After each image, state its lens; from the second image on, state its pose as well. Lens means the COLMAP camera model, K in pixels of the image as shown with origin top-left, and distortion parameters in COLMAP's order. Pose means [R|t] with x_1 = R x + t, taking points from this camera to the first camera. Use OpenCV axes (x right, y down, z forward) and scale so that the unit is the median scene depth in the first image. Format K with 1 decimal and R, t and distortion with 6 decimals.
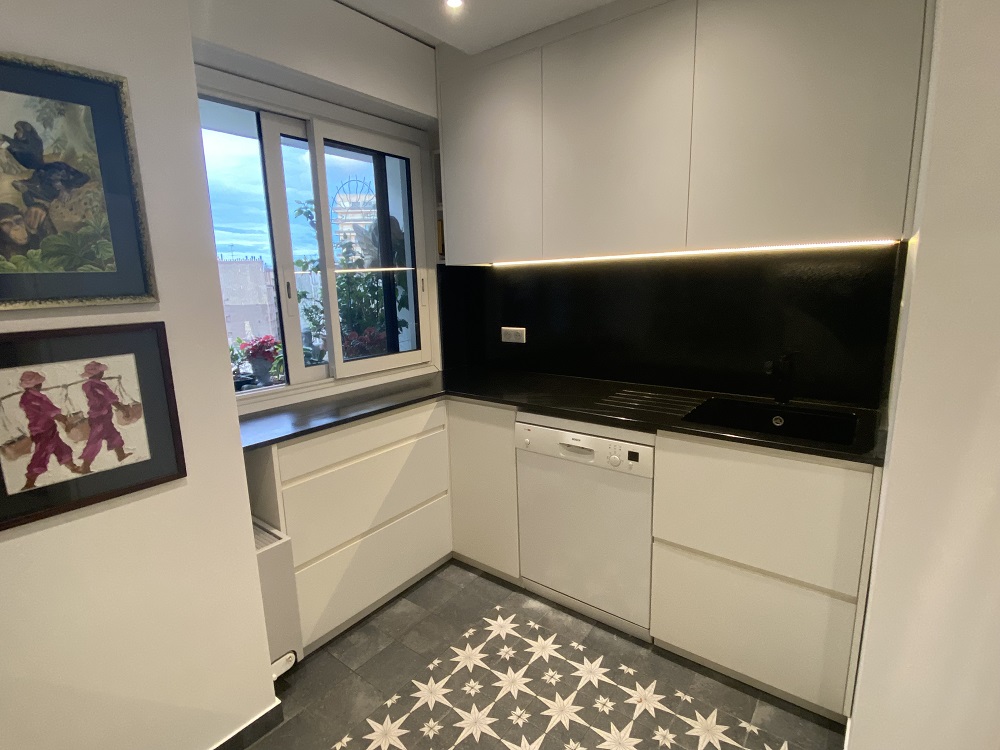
lens RADIAL K [[489.6, 0, 500.0], [0, 489.6, 375.0], [0, 0, 1]] dist [0.003209, -0.016494]
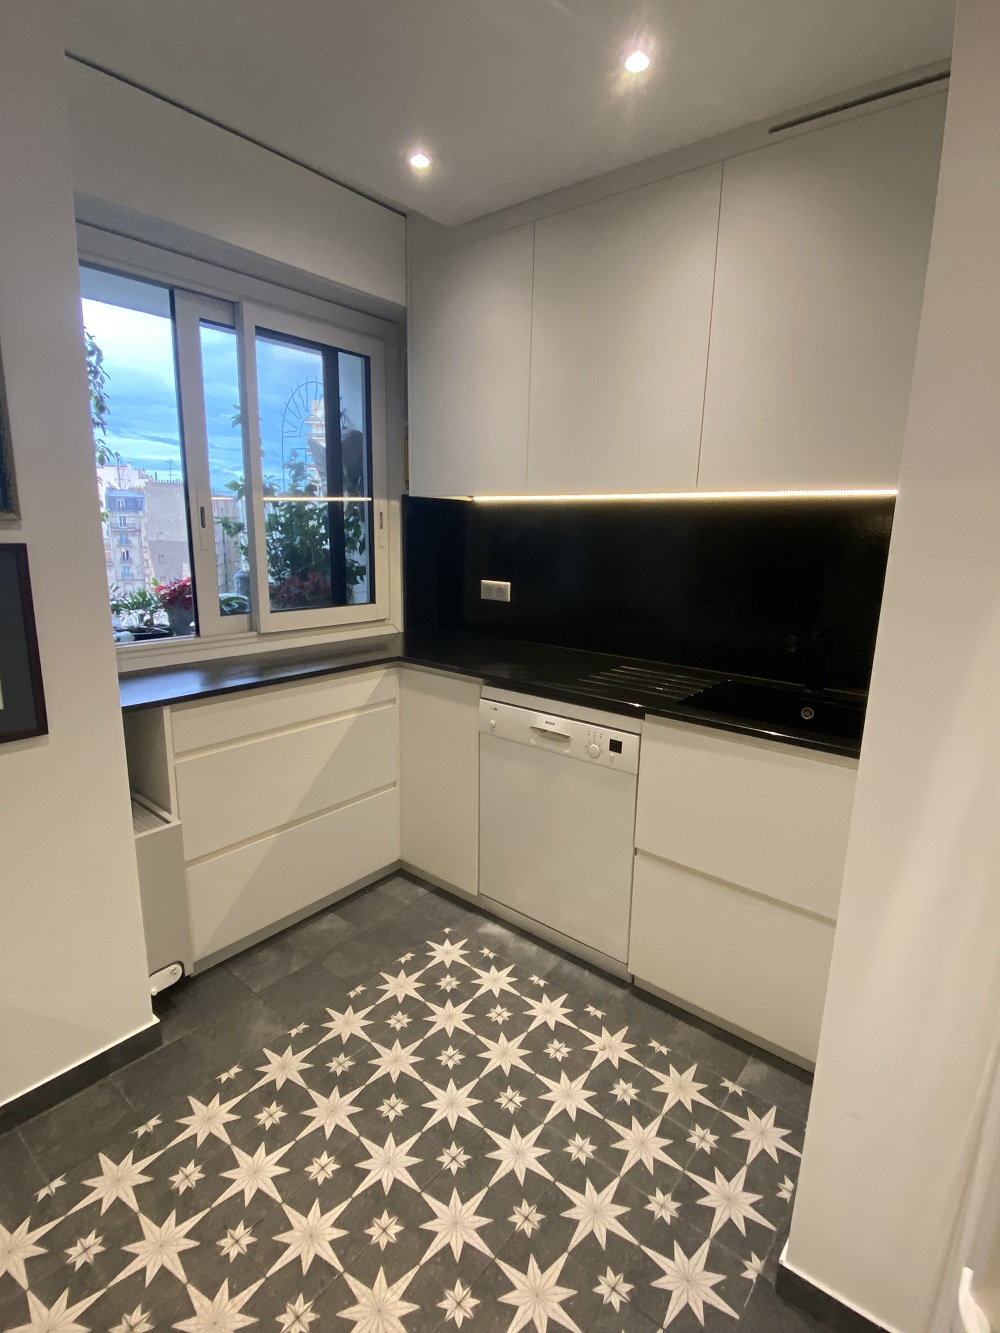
lens RADIAL K [[652.6, 0, 507.6], [0, 652.6, 662.1], [0, 0, 1]] dist [0.003209, -0.016494]
pose [[0.998532, 0.052317, -0.014025, 0.092048], [-0.052083, 0.998505, 0.016558, 0.018489], [0.014870, -0.015803, 0.999765, -0.054728]]
